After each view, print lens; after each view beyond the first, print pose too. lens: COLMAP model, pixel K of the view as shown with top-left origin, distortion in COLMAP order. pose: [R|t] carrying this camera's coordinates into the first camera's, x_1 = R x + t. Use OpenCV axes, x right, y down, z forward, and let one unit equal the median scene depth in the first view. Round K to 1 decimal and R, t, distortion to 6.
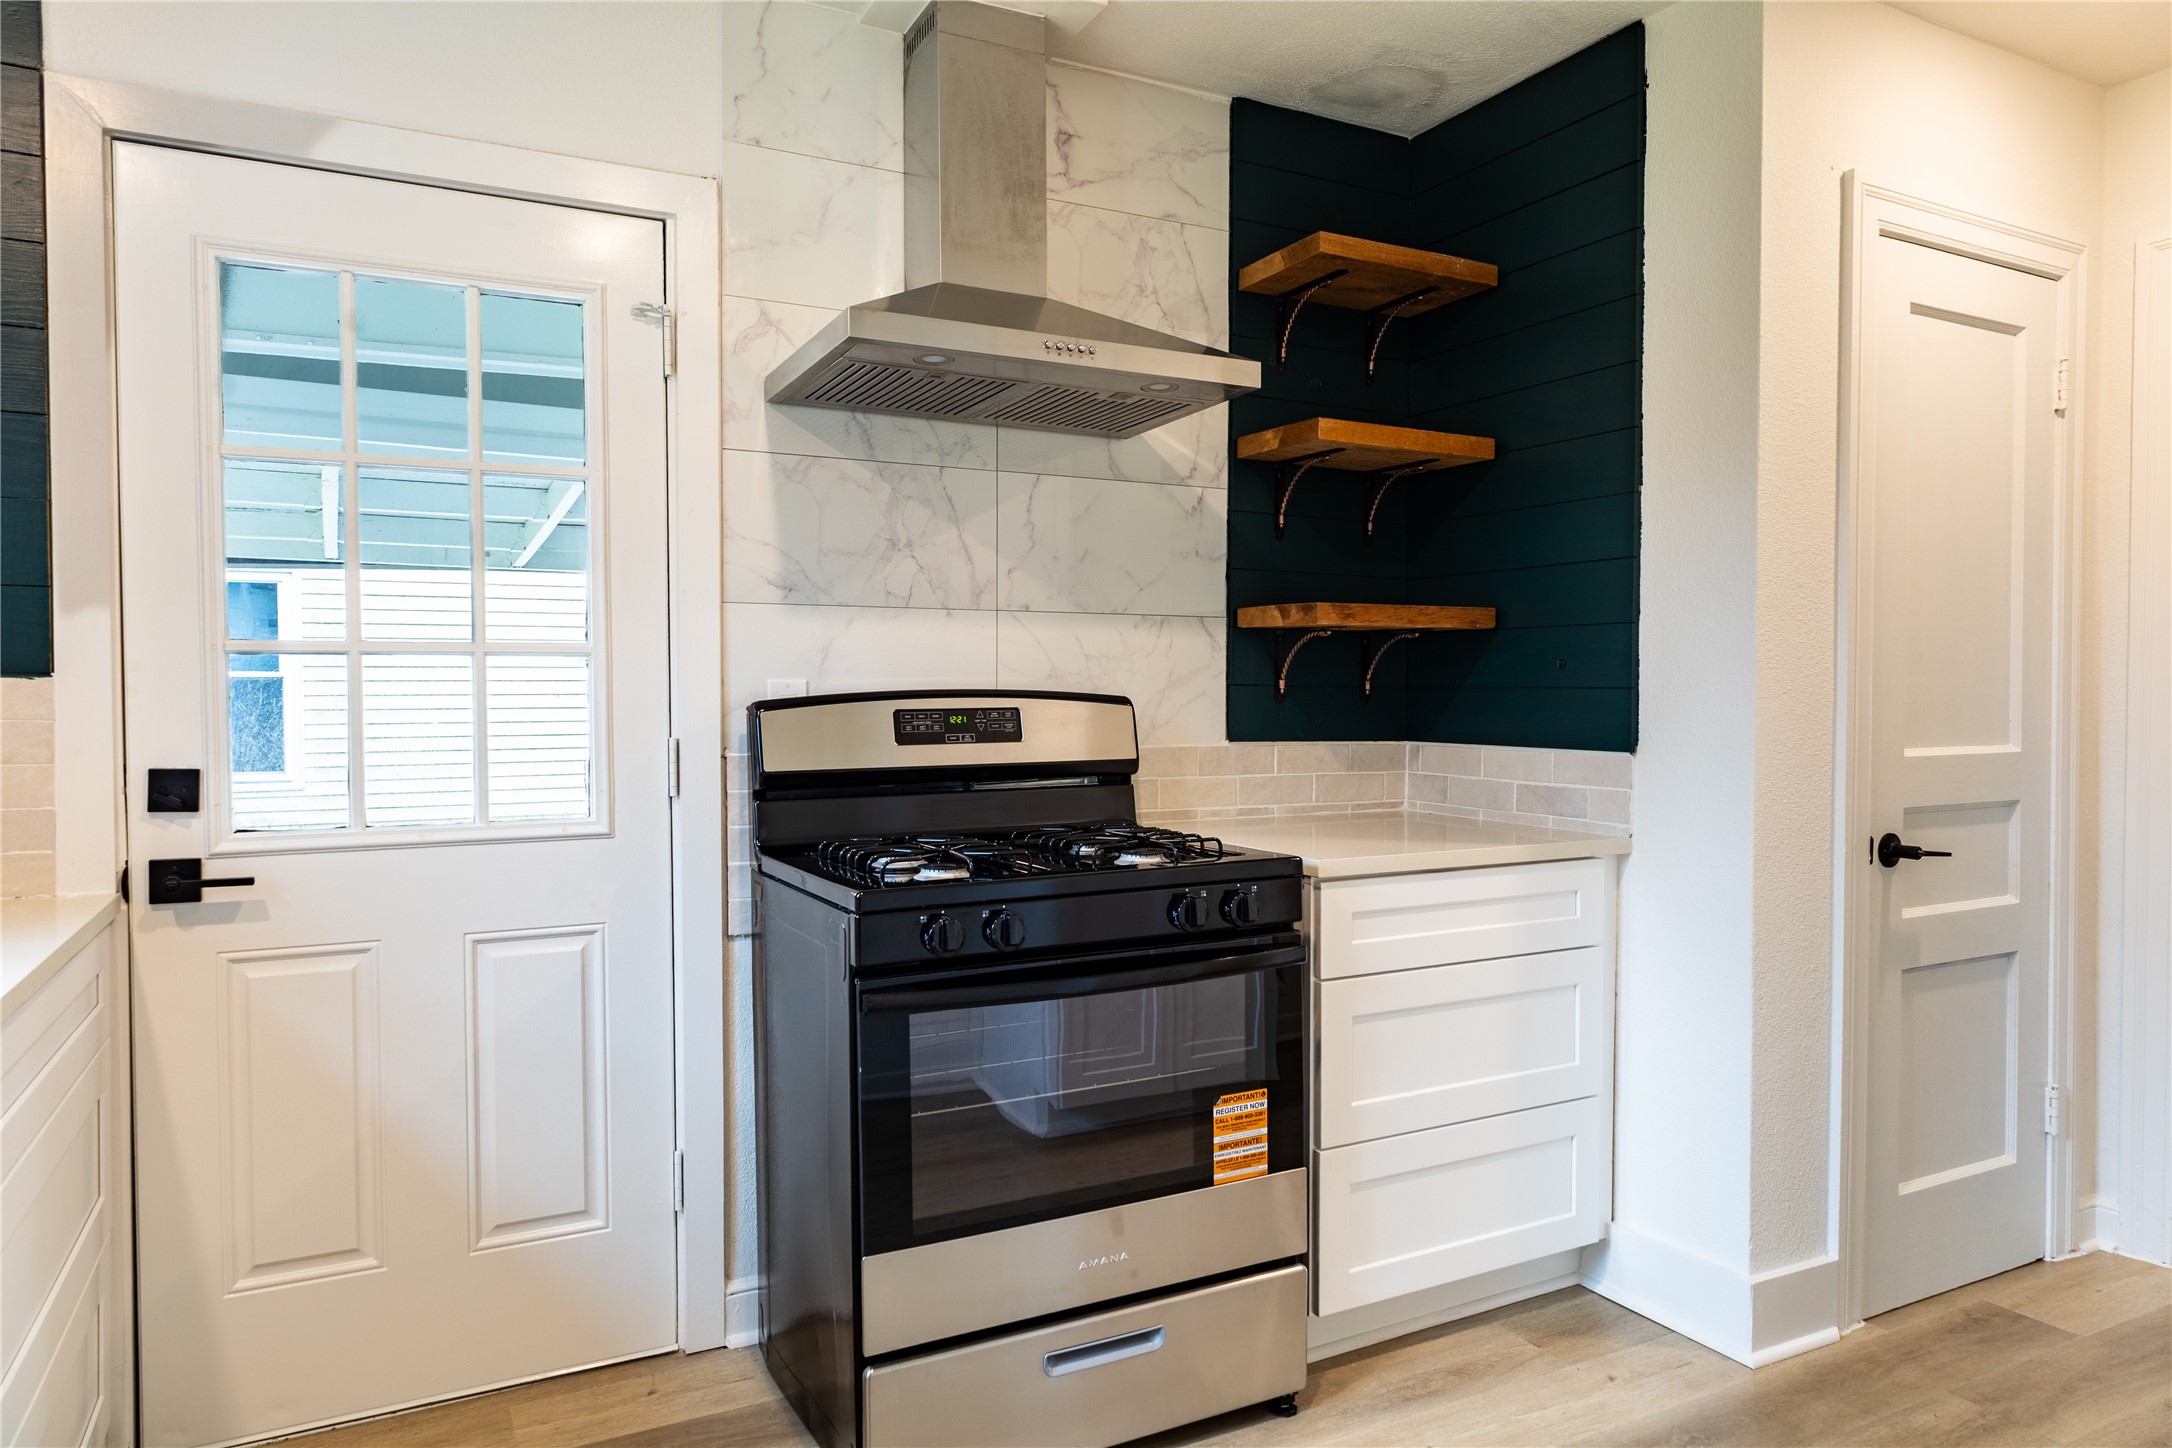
lens RADIAL K [[1402.5, 0, 1084.8], [0, 1402.5, 740.4], [0, 0, 1]] dist [0.000878, 0.001269]
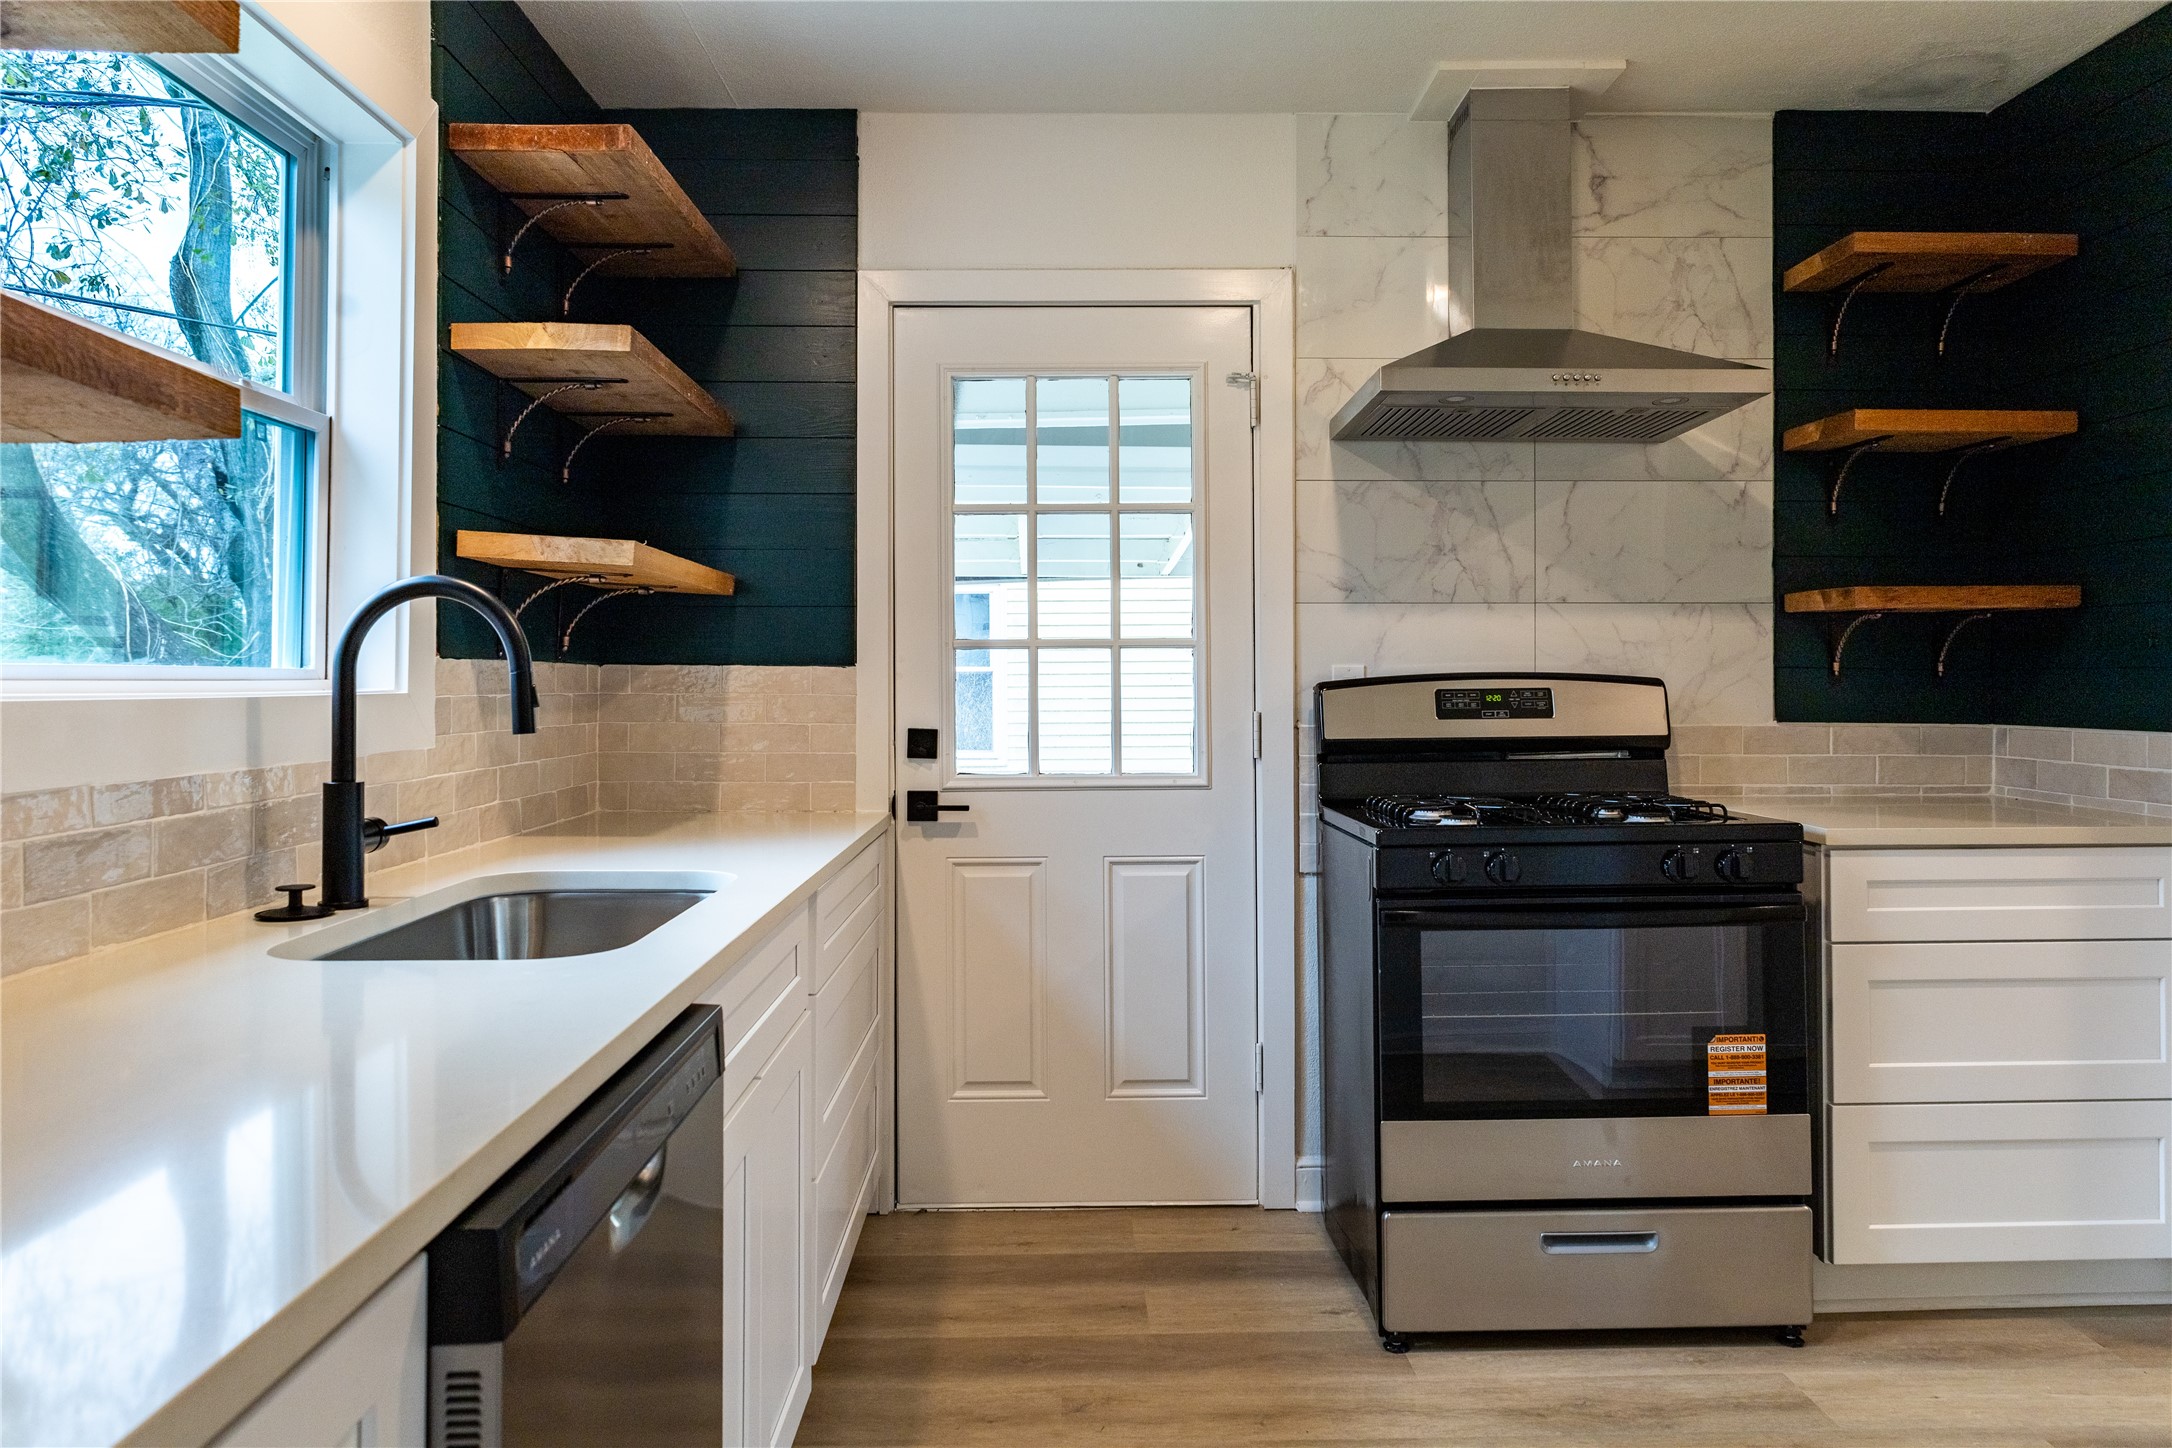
lens RADIAL K [[1402.5, 0, 1084.8], [0, 1402.5, 740.4], [0, 0, 1]] dist [0.000878, 0.001269]
pose [[0.898768, 0.015036, -0.438166, 0.118367], [-0.012844, 0.999886, 0.007964, 0.015637], [0.438236, -0.001530, 0.898859, -0.198021]]
